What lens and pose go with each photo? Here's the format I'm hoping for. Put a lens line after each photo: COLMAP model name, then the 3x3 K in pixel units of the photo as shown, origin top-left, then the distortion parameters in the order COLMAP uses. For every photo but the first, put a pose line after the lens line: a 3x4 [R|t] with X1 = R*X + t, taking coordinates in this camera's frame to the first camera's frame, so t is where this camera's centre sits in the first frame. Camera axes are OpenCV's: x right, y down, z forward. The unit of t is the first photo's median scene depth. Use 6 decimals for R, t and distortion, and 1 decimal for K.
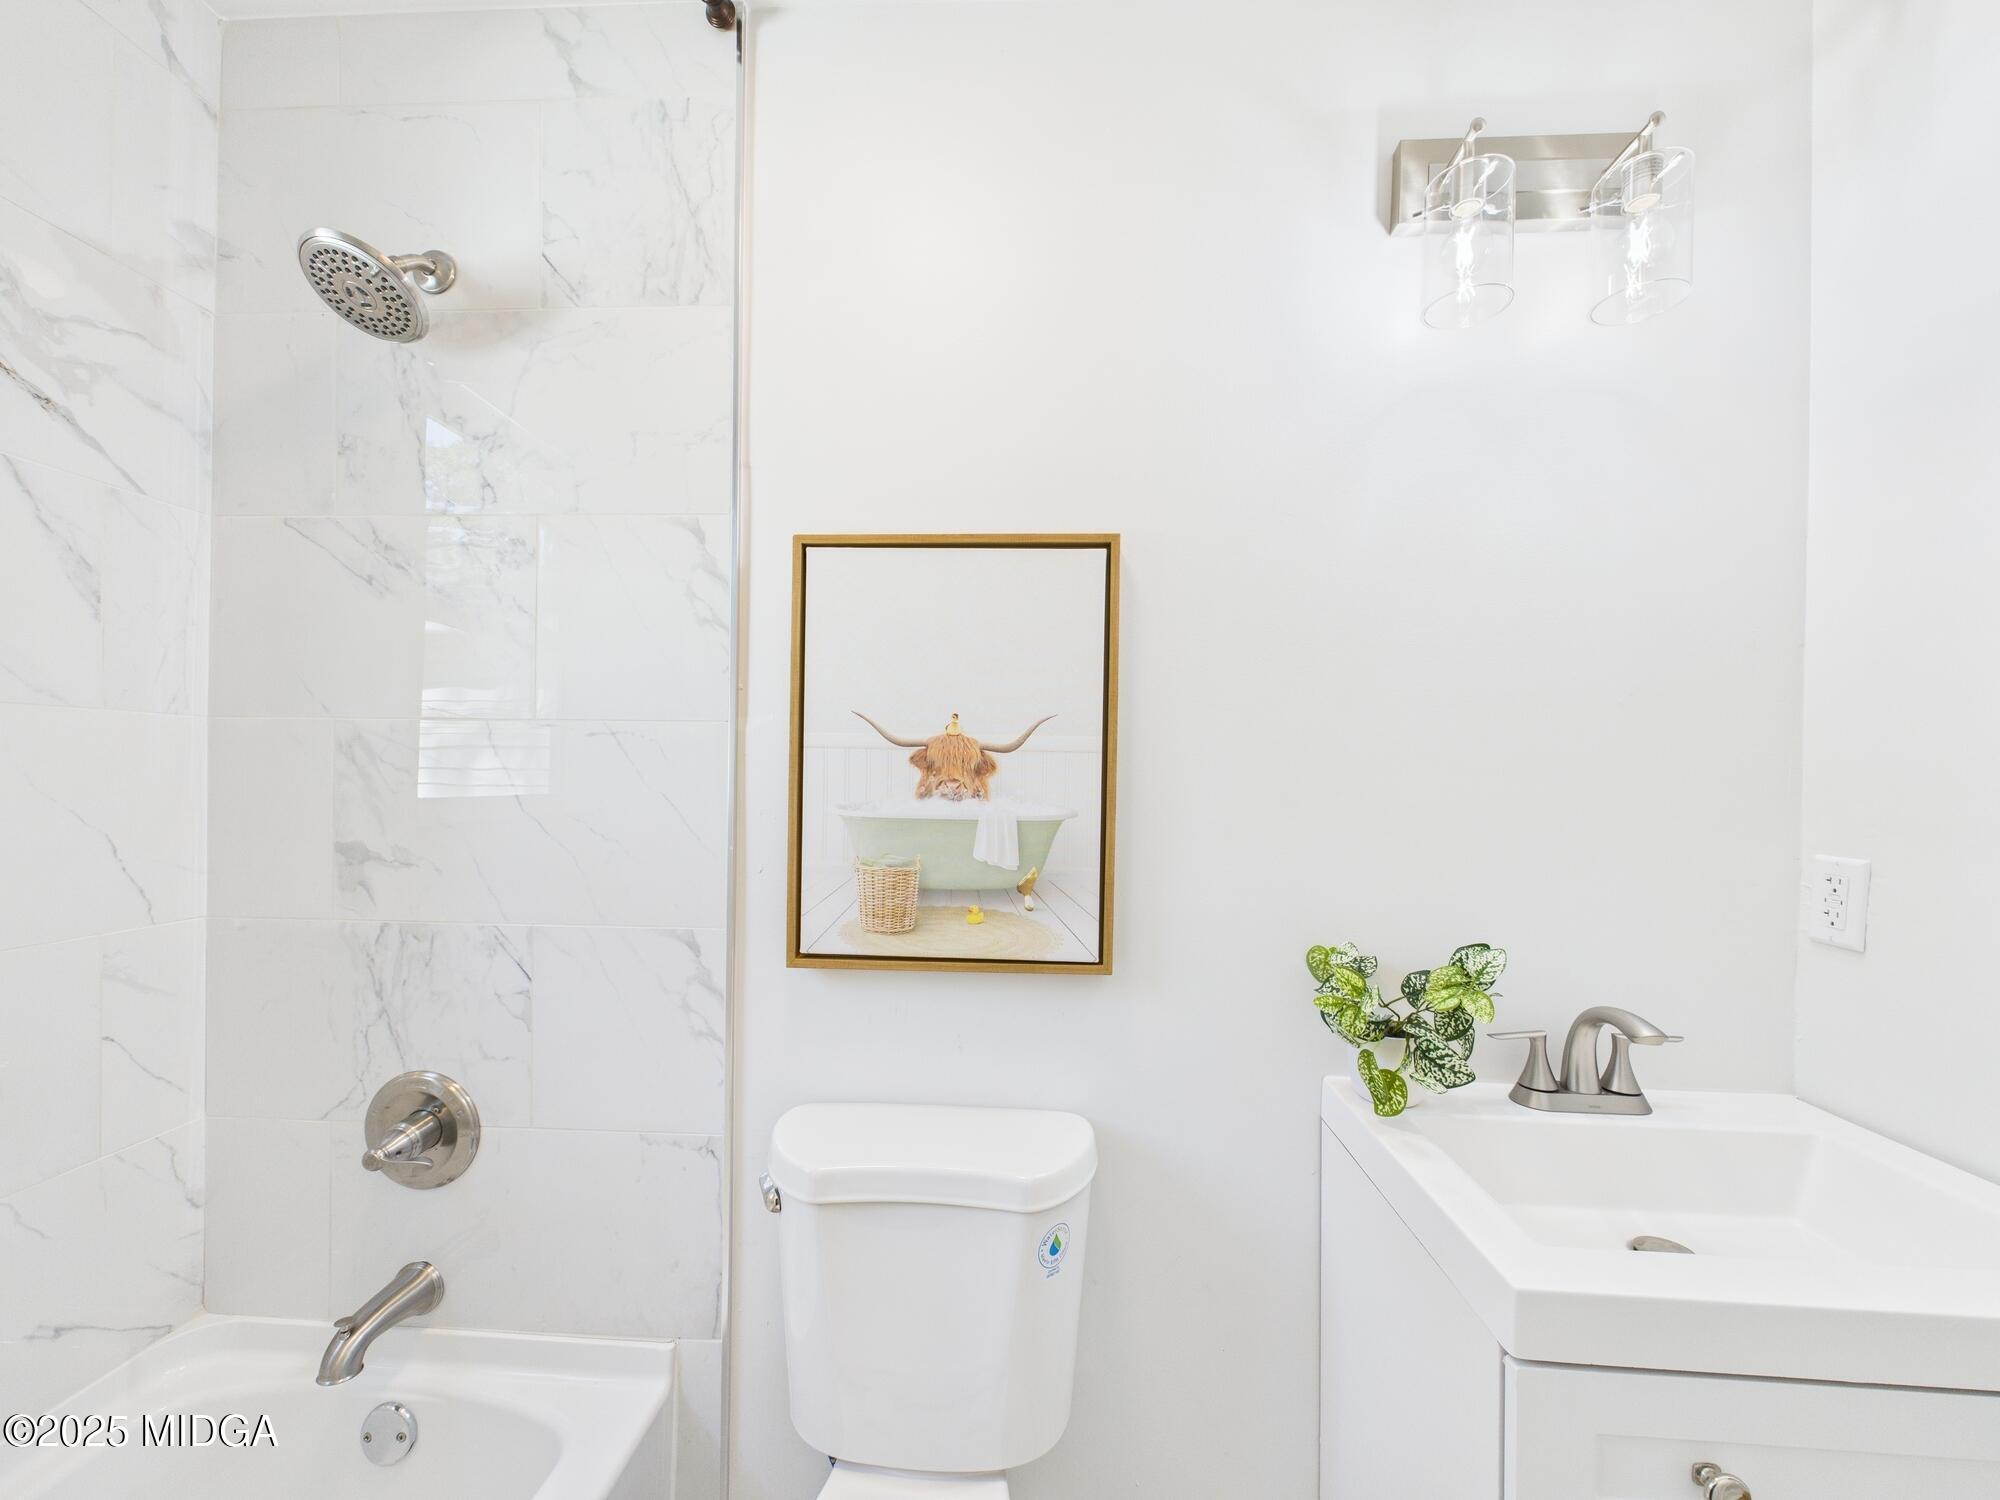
lens RADIAL K [[785.5, 0, 1007.3], [0, 785.5, 786.0], [0, 0, 1]] dist [0.001172, 0.000198]
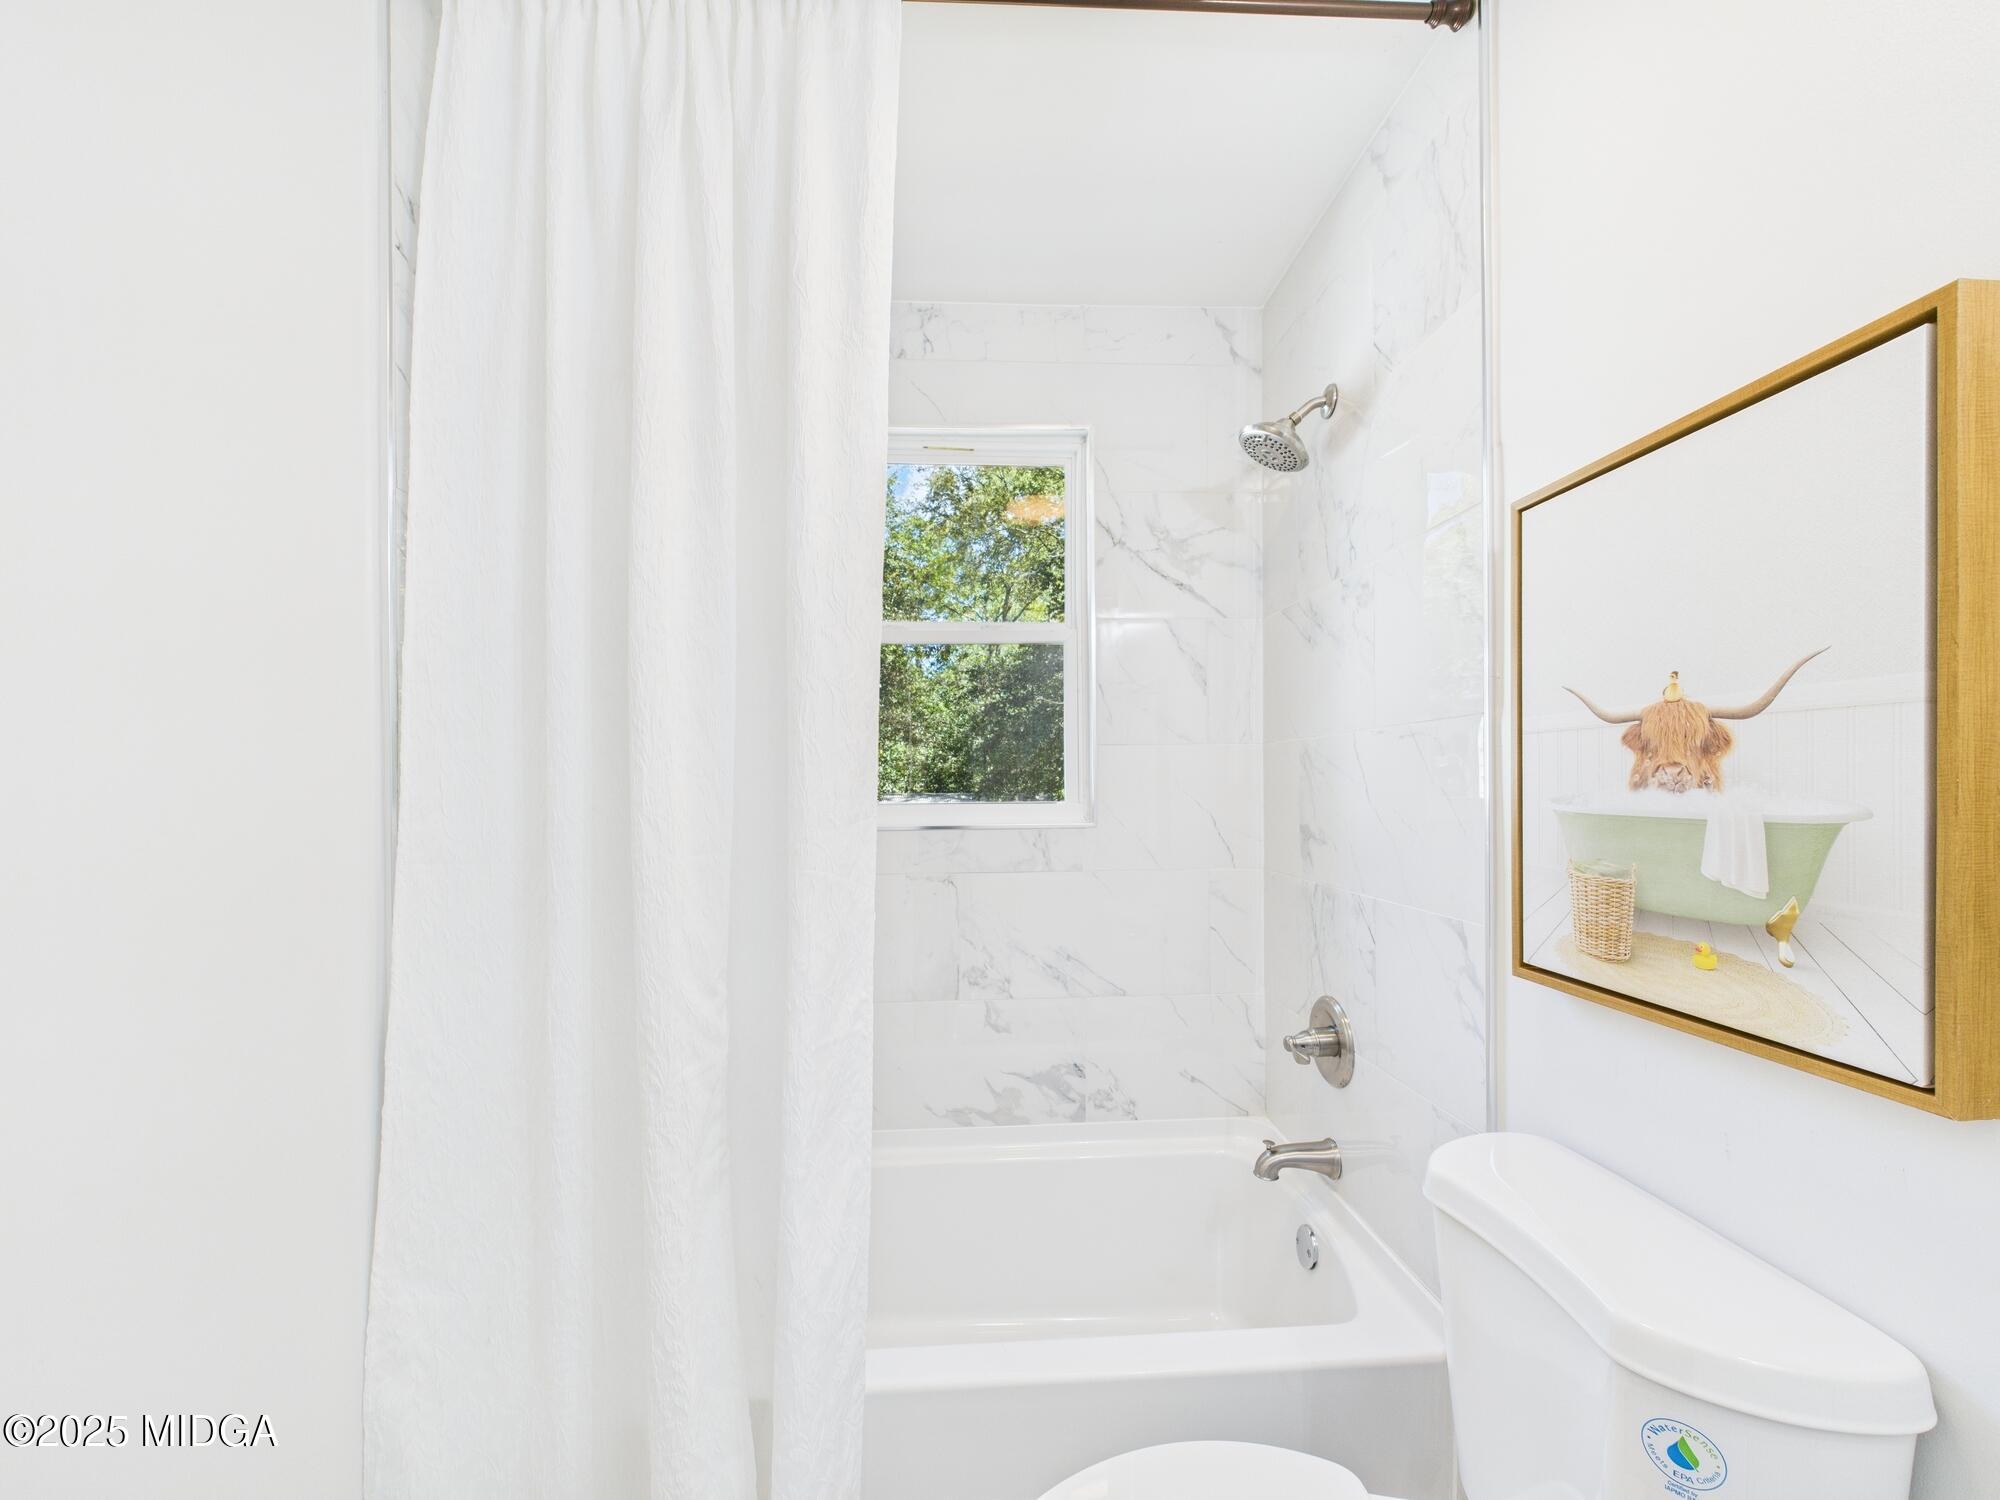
lens RADIAL K [[797.1, 0, 1003.7], [0, 797.1, 787.5], [0, 0, 1]] dist [0.001678, 0.000104]
pose [[0.126628, -0.012348, -0.991873, 0.579287], [0.003151, 0.999922, -0.012046, 0.021350], [0.991945, -0.001600, 0.126657, 0.295871]]
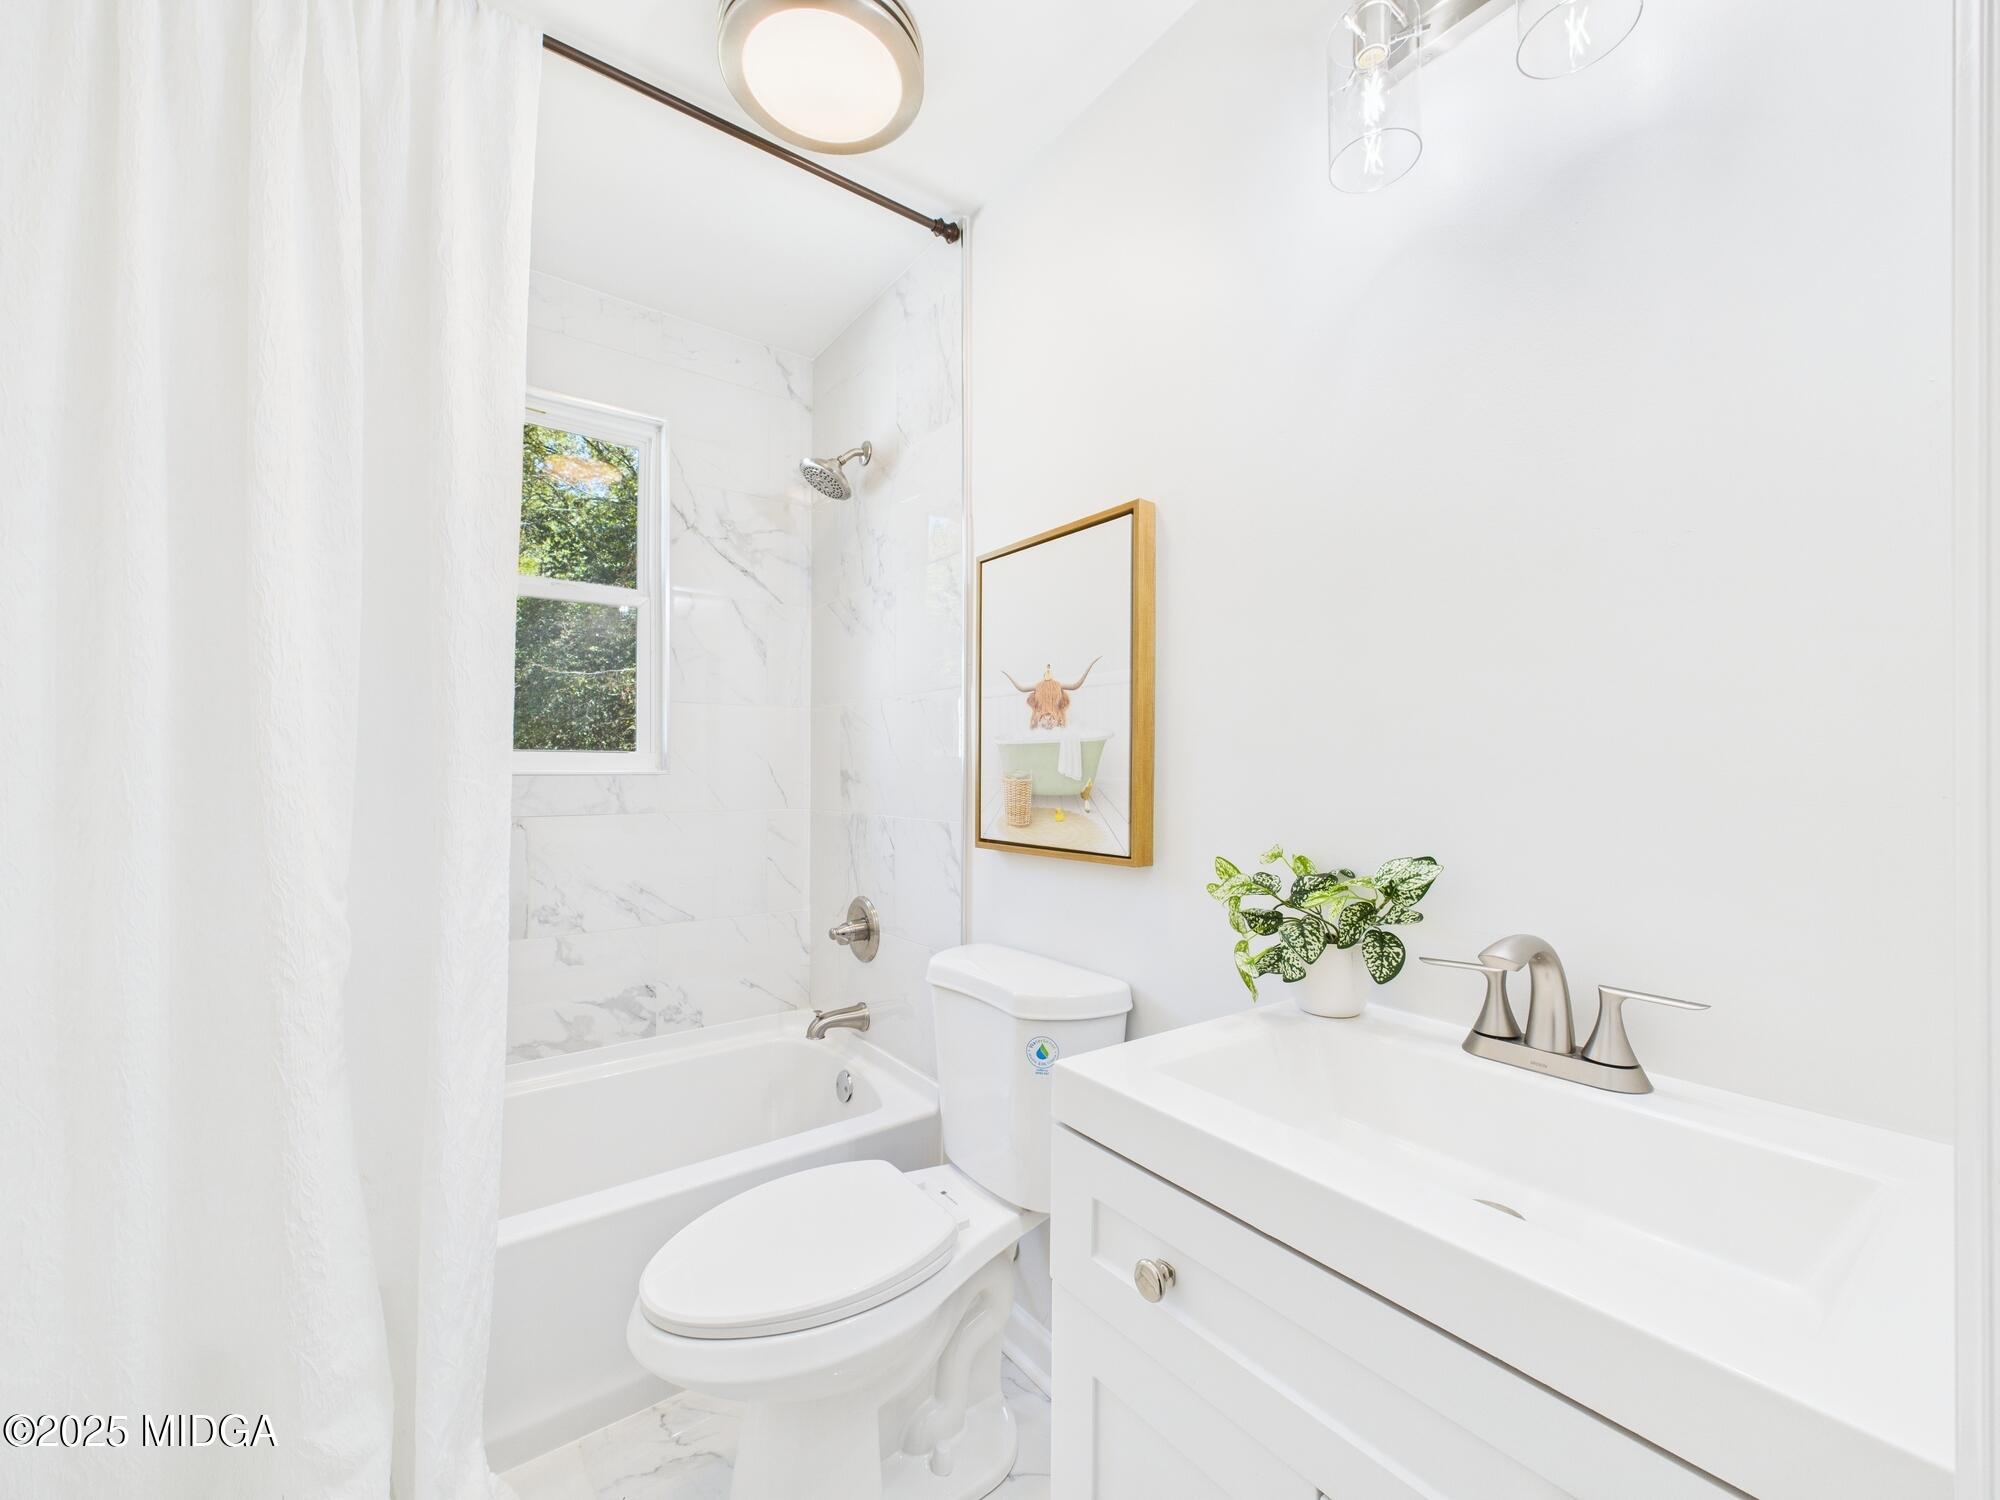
lens RADIAL K [[793.4, 0, 999.3], [0, 793.4, 769.7], [0, 0, 1]] dist [0.000589, 0.000049]
pose [[0.653908, -0.012085, -0.756478, 0.900234], [0.002344, 0.999900, -0.013947, 0.106588], [0.756571, 0.007347, 0.653871, 0.050676]]
